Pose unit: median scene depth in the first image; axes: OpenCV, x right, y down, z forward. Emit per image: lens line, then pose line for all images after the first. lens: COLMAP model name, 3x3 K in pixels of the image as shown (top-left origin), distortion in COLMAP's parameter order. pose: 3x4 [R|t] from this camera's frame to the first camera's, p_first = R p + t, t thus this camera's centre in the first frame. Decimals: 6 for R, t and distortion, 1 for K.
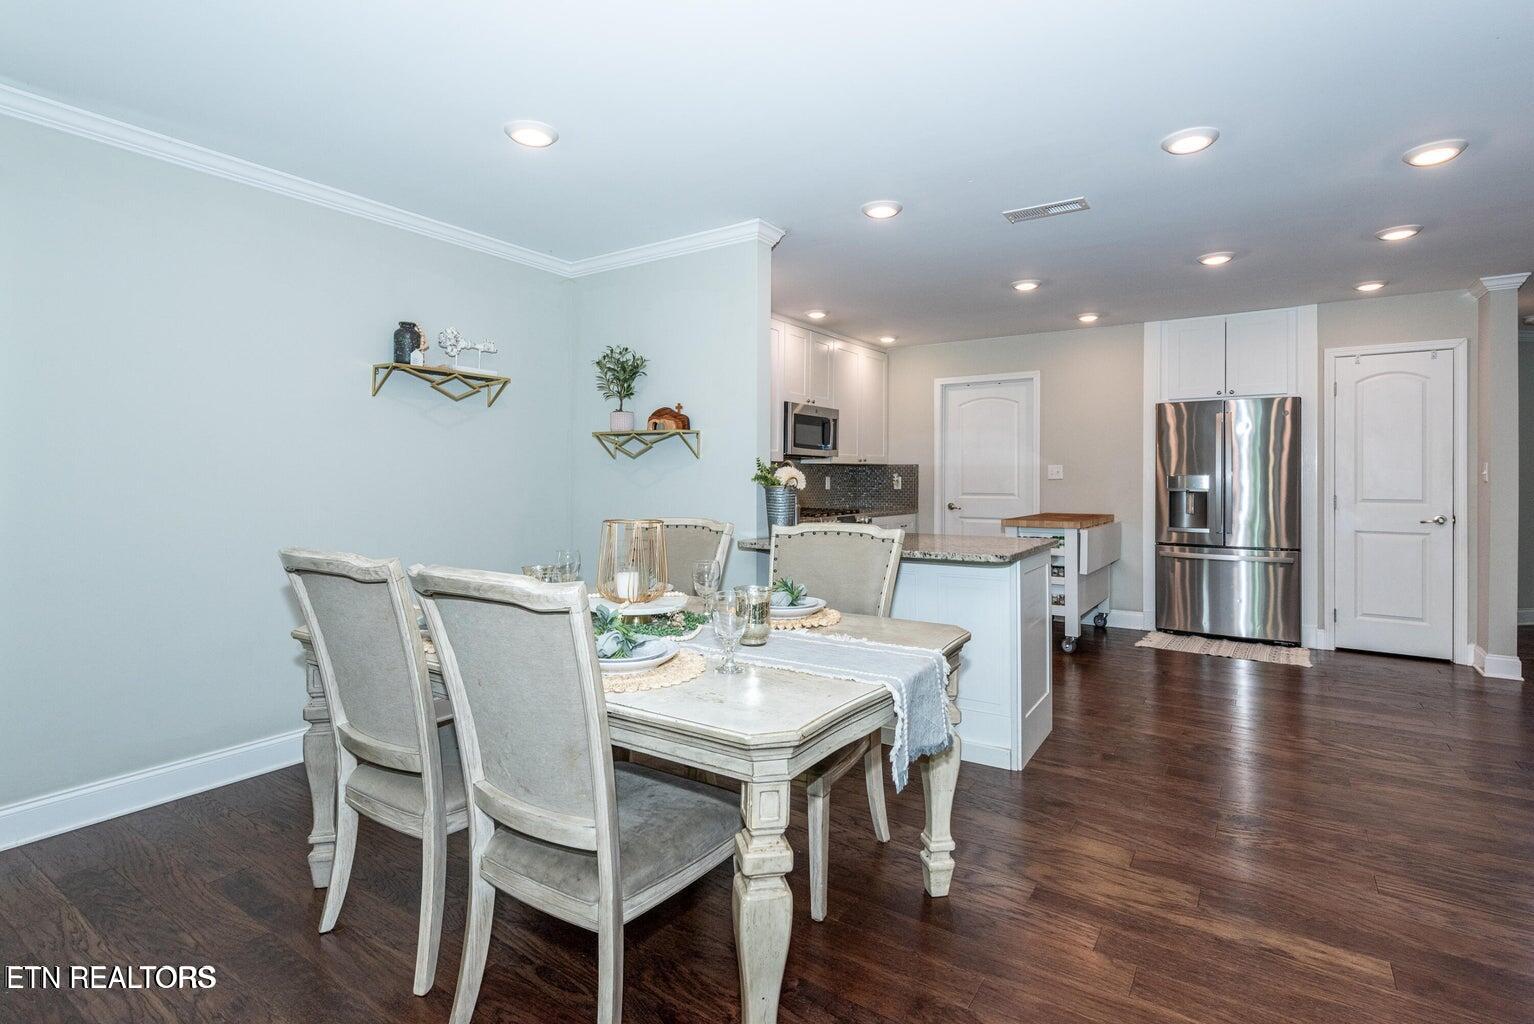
lens RADIAL K [[731.4, 0, 773.5], [0, 731.4, 479.0], [0, 0, 1]] dist [0.002157, -0.000174]
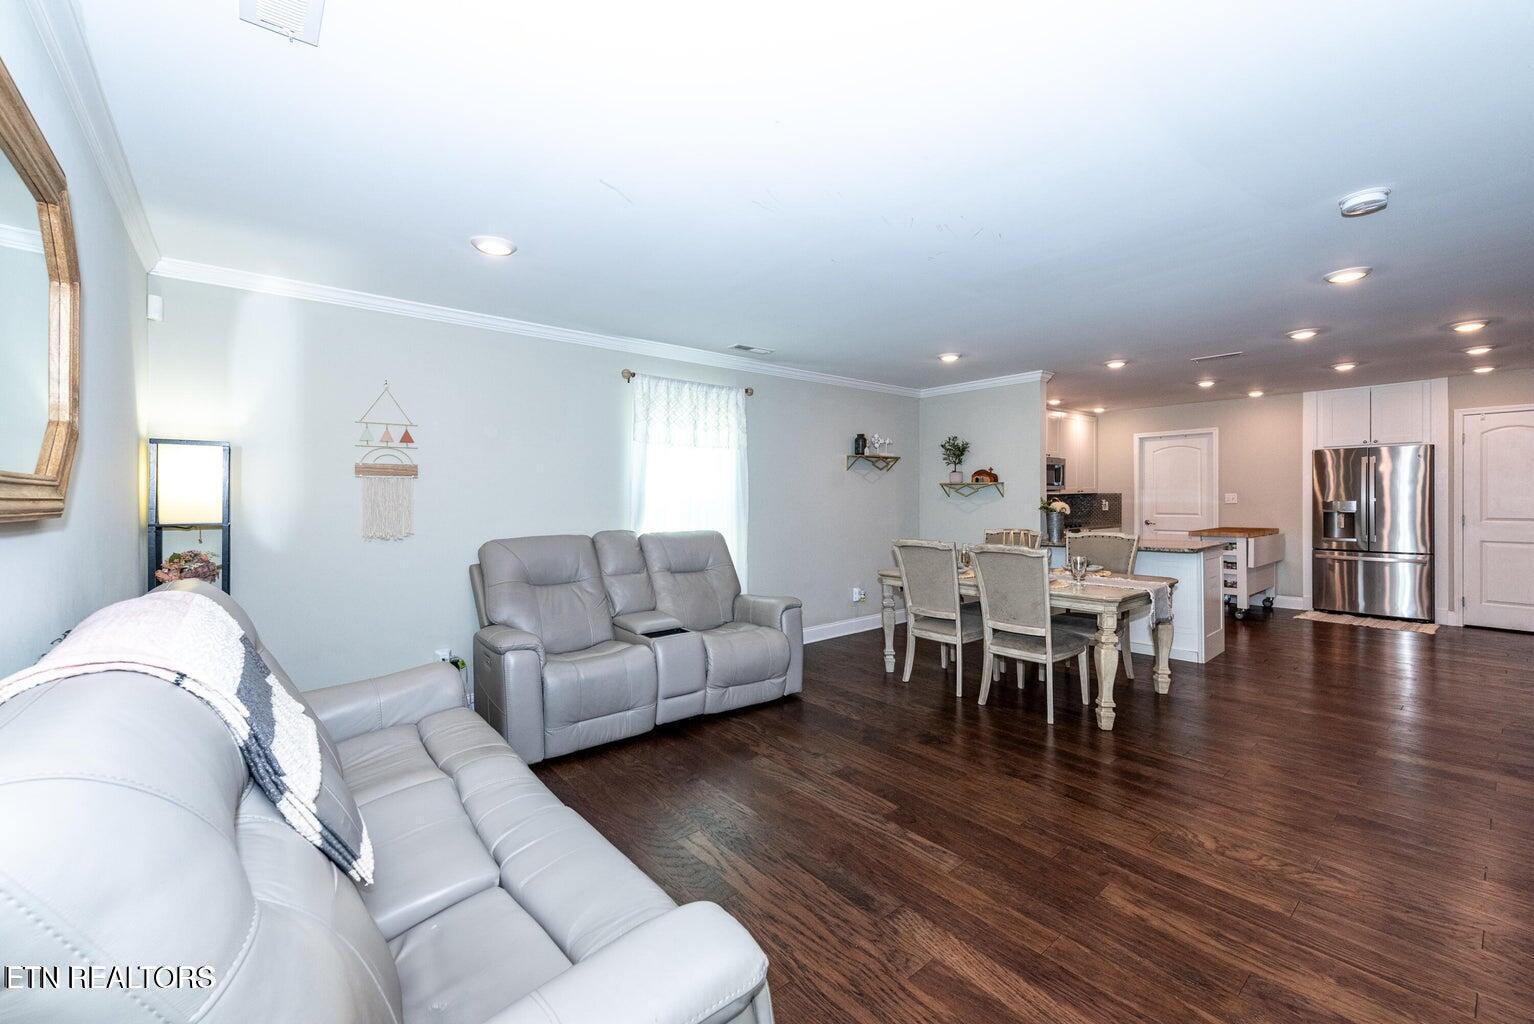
lens RADIAL K [[617.7, 0, 778.5], [0, 617.7, 502.0], [0, 0, 1]] dist [0.002086, -0.000152]
pose [[0.961943, -0.008077, -0.273129, -0.210825], [0.010122, 0.999930, 0.006079, -0.029730], [0.273061, -0.008612, 0.961958, -0.629261]]
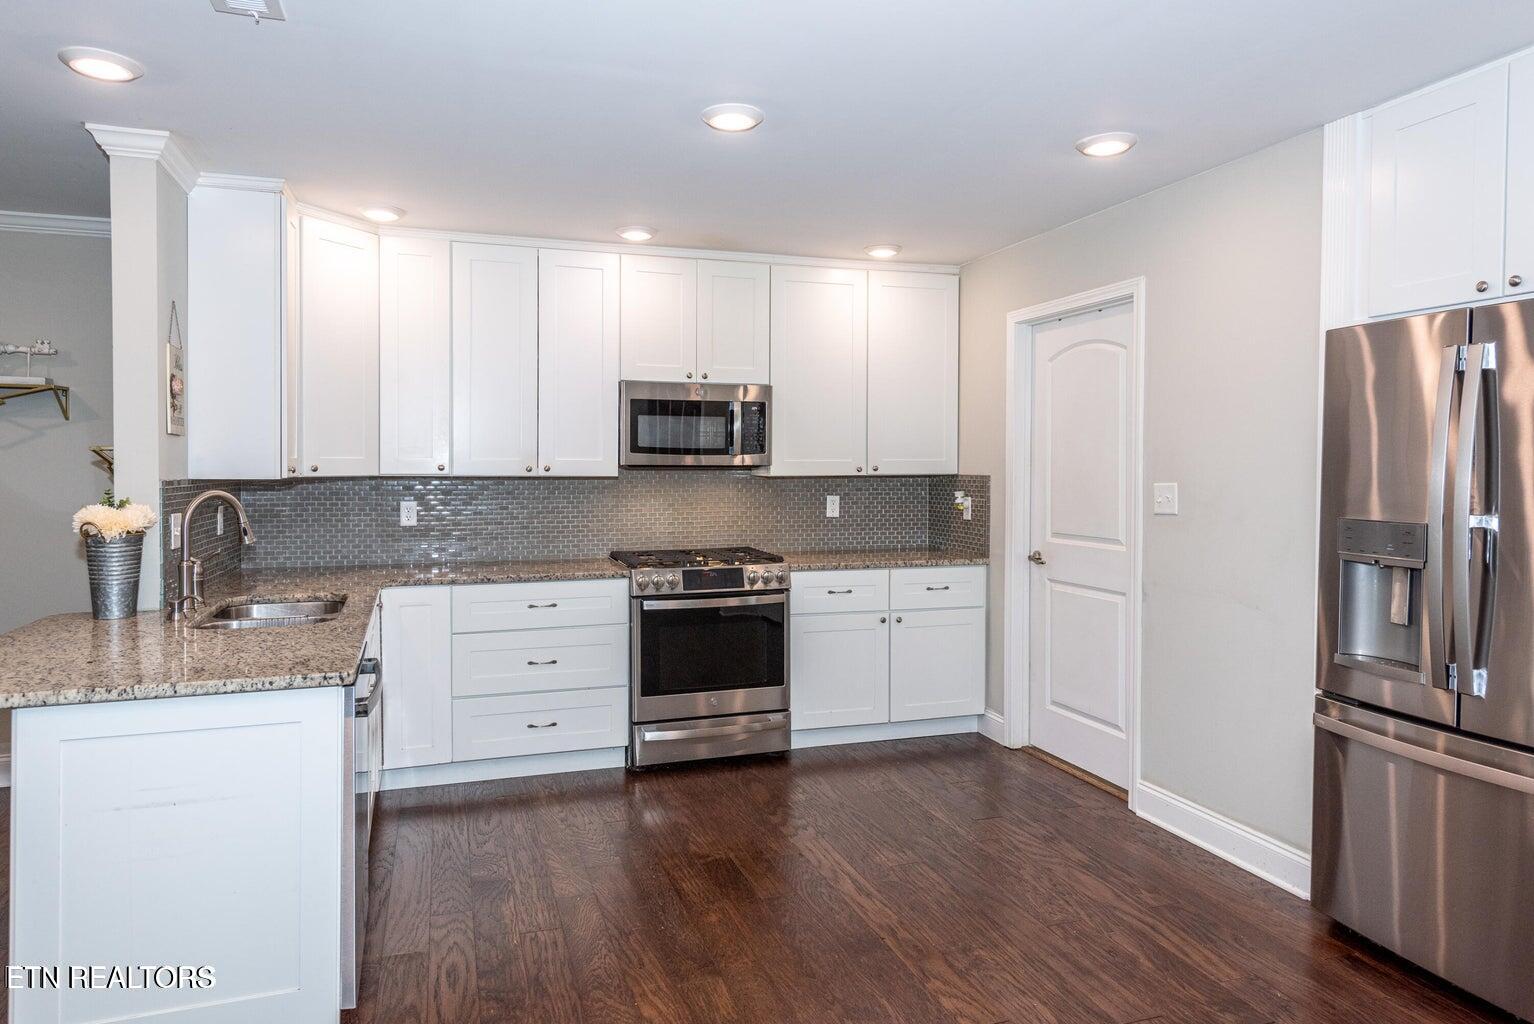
lens RADIAL K [[949.4, 0, 749.7], [0, 949.4, 480.4], [0, 0, 1]] dist [0.031623, -0.028357]
pose [[0.790763, 0.008312, -0.612066, 0.852957], [-0.000274, 0.999913, 0.013225, -0.043986], [0.612123, -0.010290, 0.790696, 0.594197]]
